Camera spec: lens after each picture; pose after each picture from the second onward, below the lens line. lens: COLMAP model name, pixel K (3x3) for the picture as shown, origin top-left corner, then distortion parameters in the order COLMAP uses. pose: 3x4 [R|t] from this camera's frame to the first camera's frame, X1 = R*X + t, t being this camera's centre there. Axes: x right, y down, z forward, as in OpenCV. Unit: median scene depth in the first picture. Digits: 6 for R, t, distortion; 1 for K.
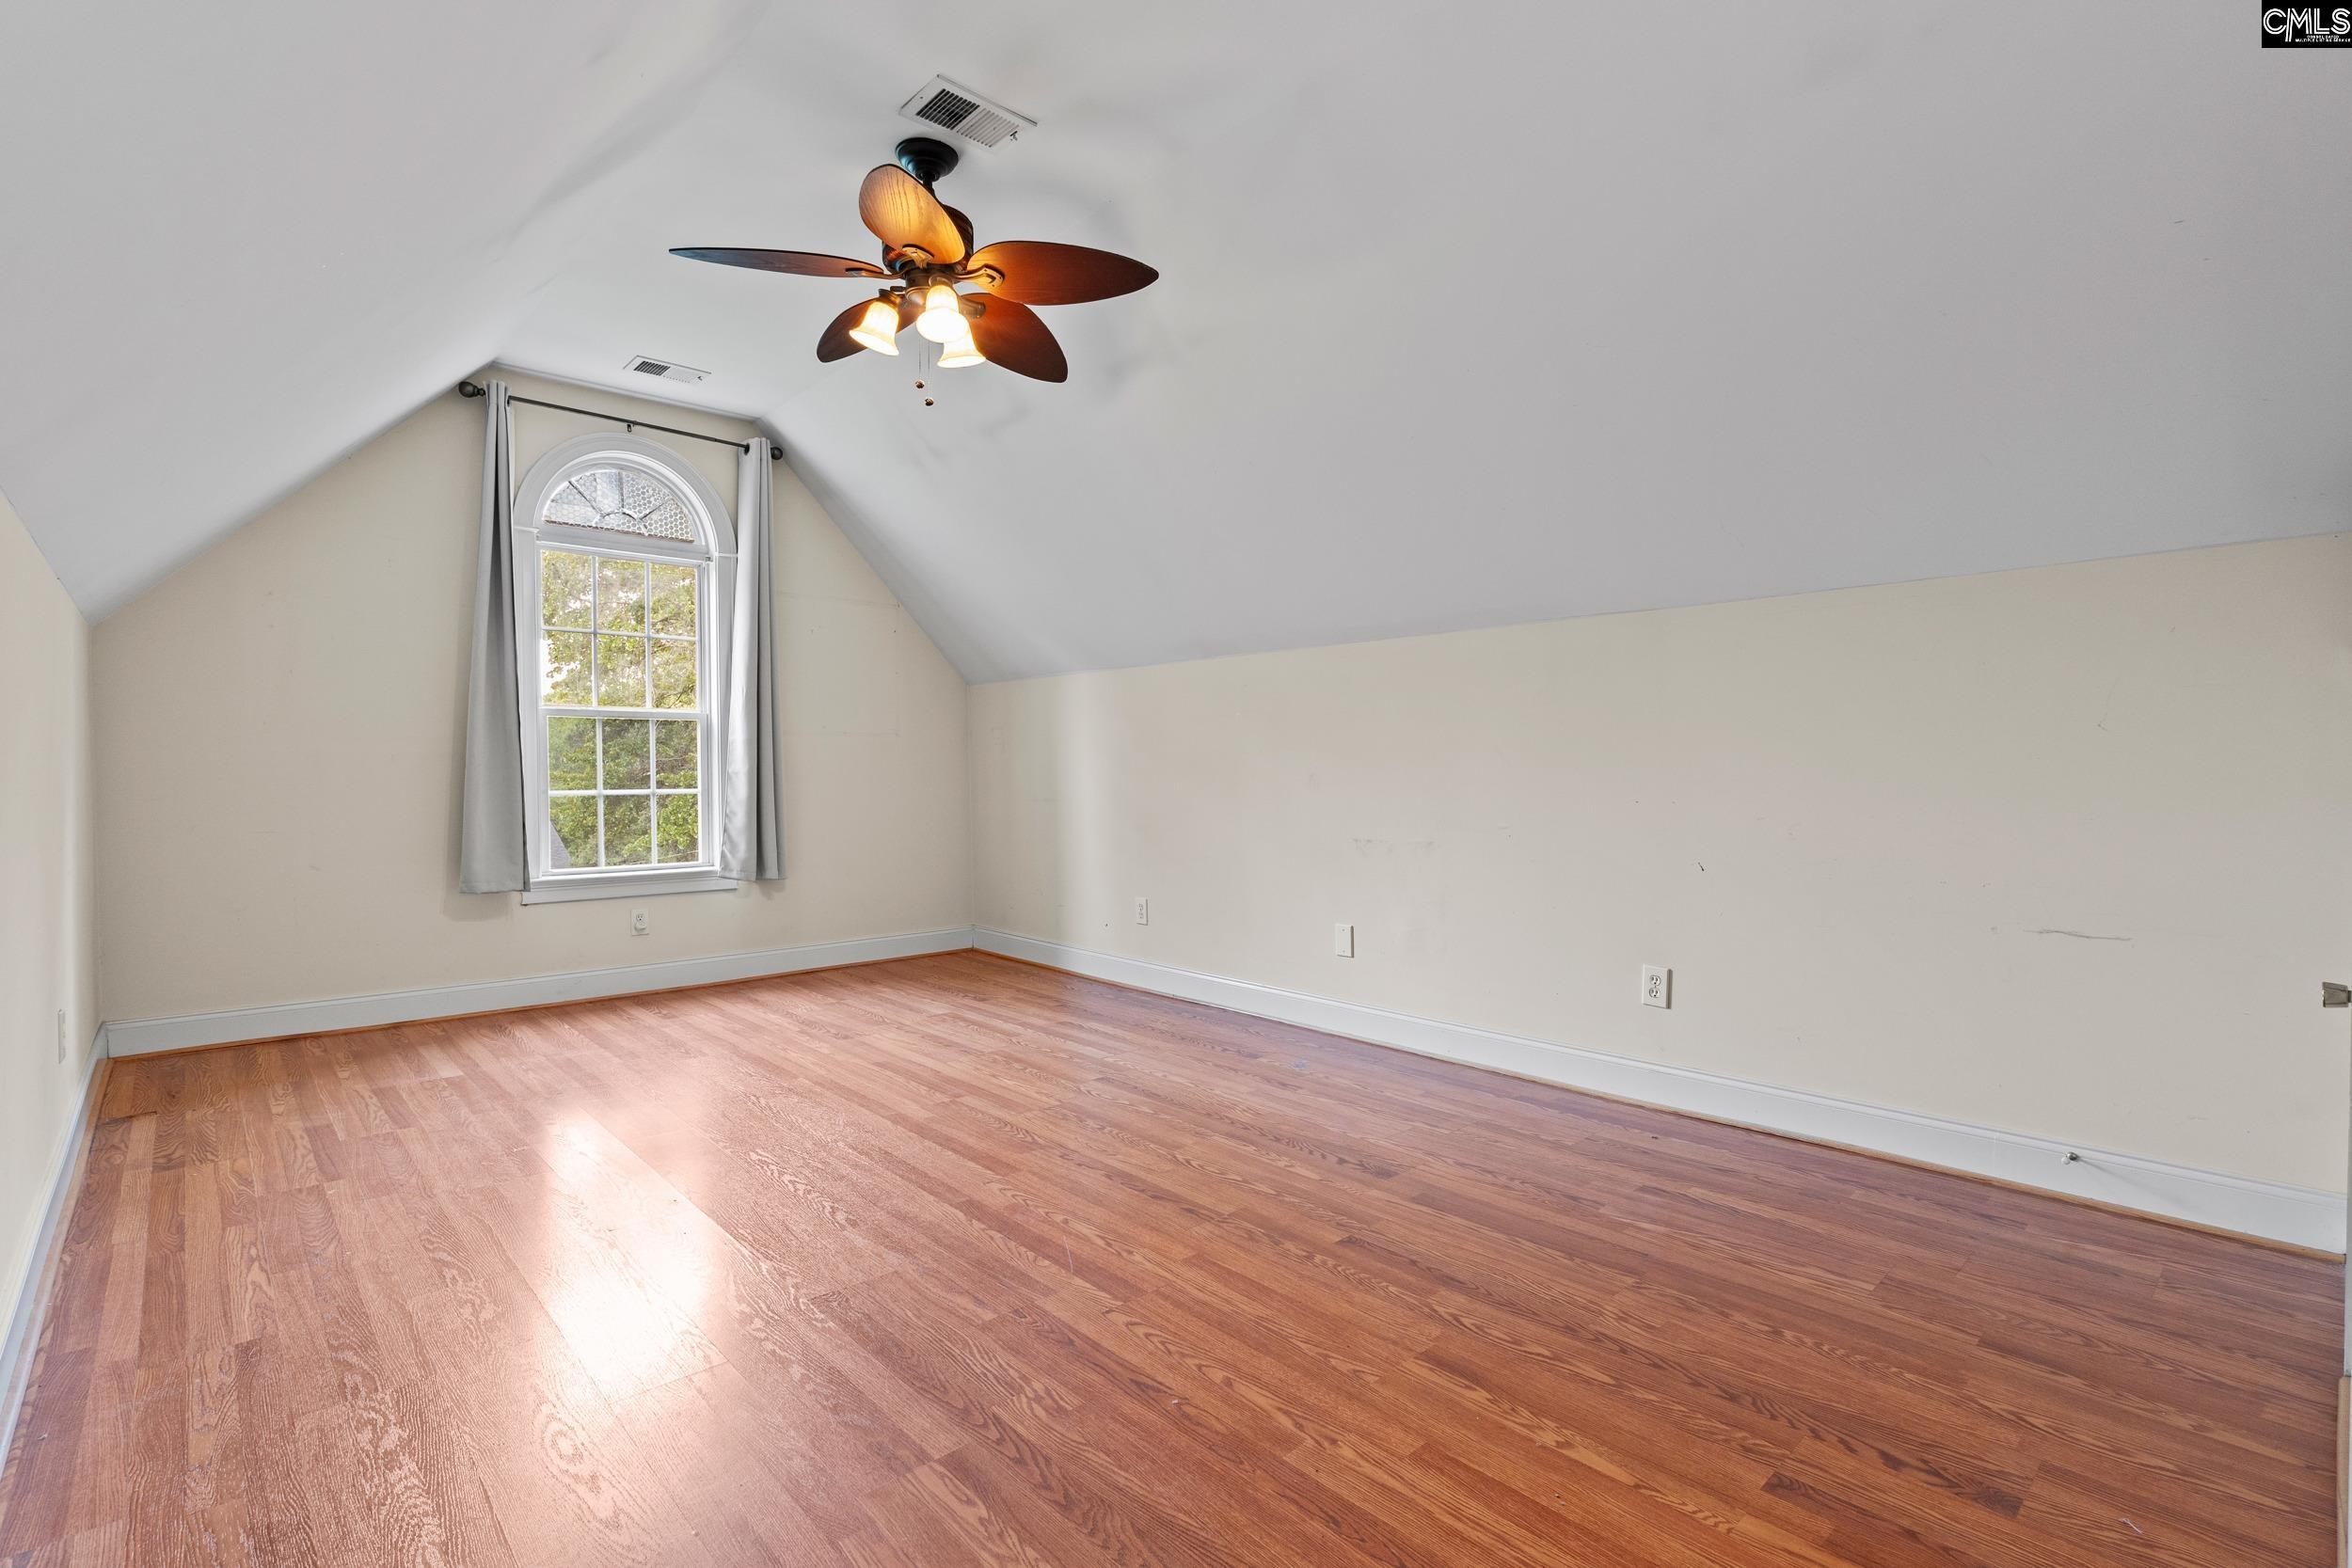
lens RADIAL K [[1074.4, 0, 1191.6], [0, 1074.4, 797.9], [0, 0, 1]] dist [-0.008580, -0.000530]
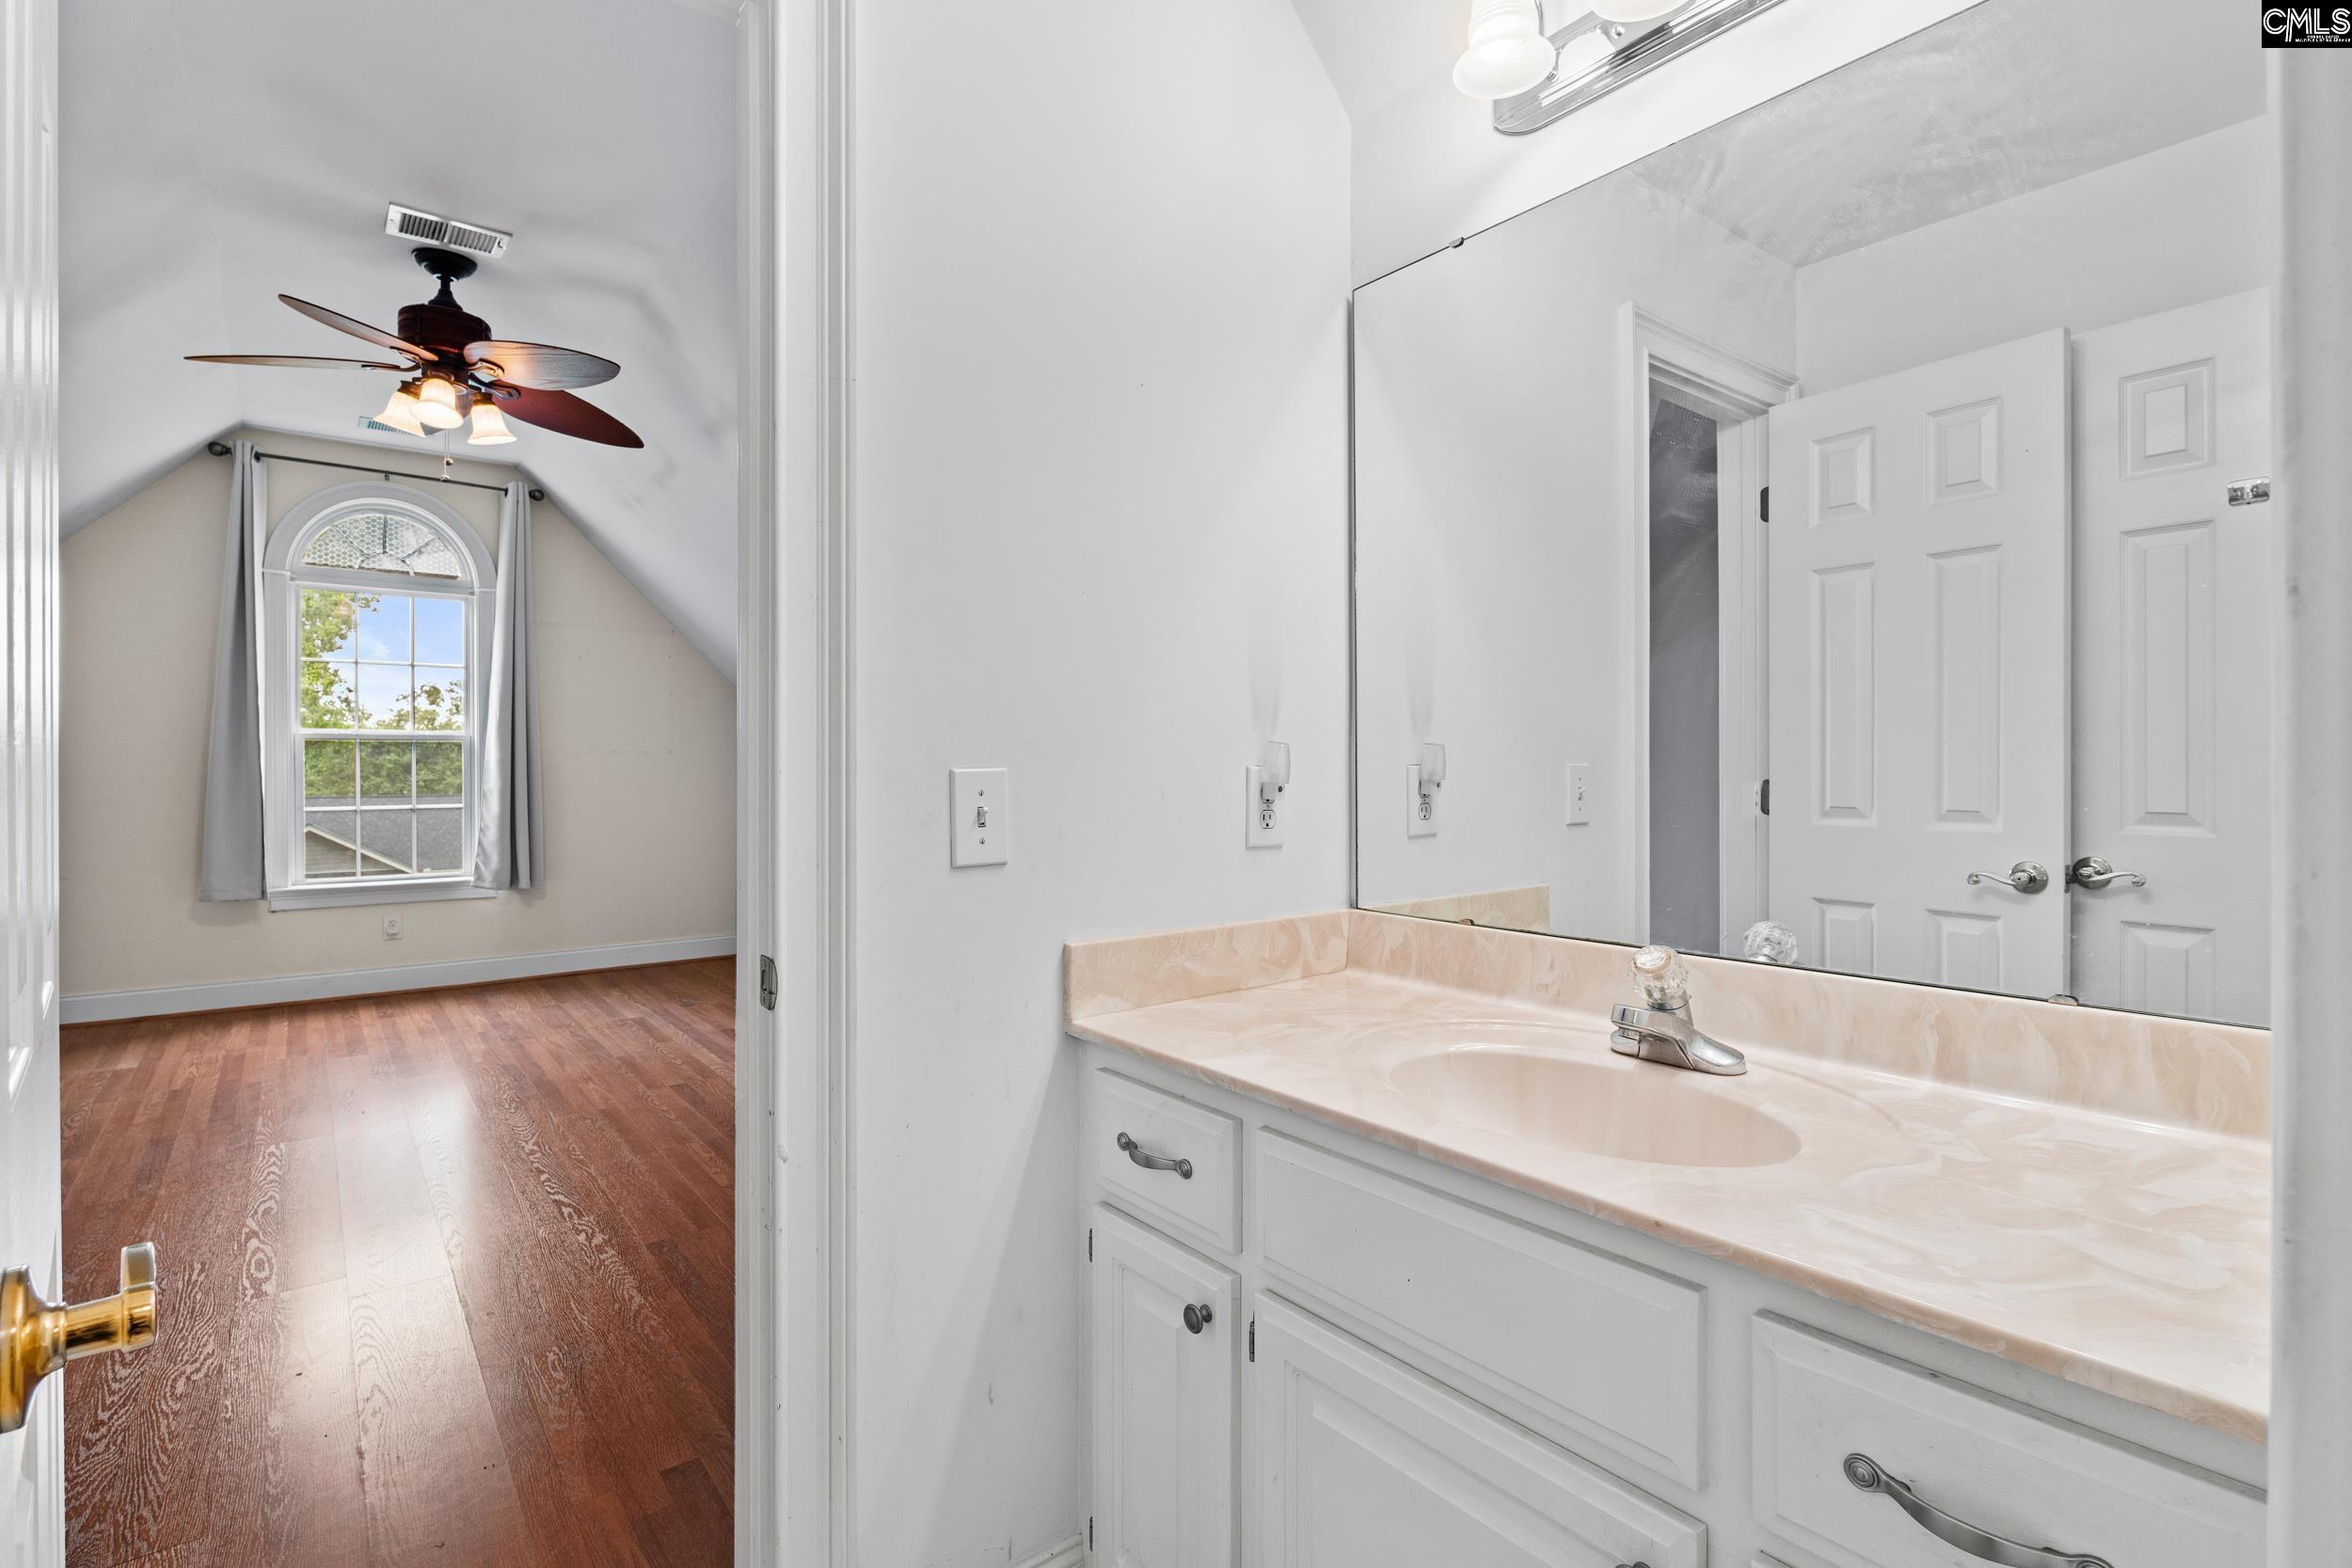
lens RADIAL K [[1074.4, 0, 1224.8], [0, 1074.4, 779.7], [0, 0, 1]] dist [-0.008580, -0.000530]
pose [[0.998253, 0.006982, -0.058666, 0.424767], [-0.007346, 0.999955, -0.005986, -0.037145], [0.058622, 0.006407, 0.998260, -0.042410]]
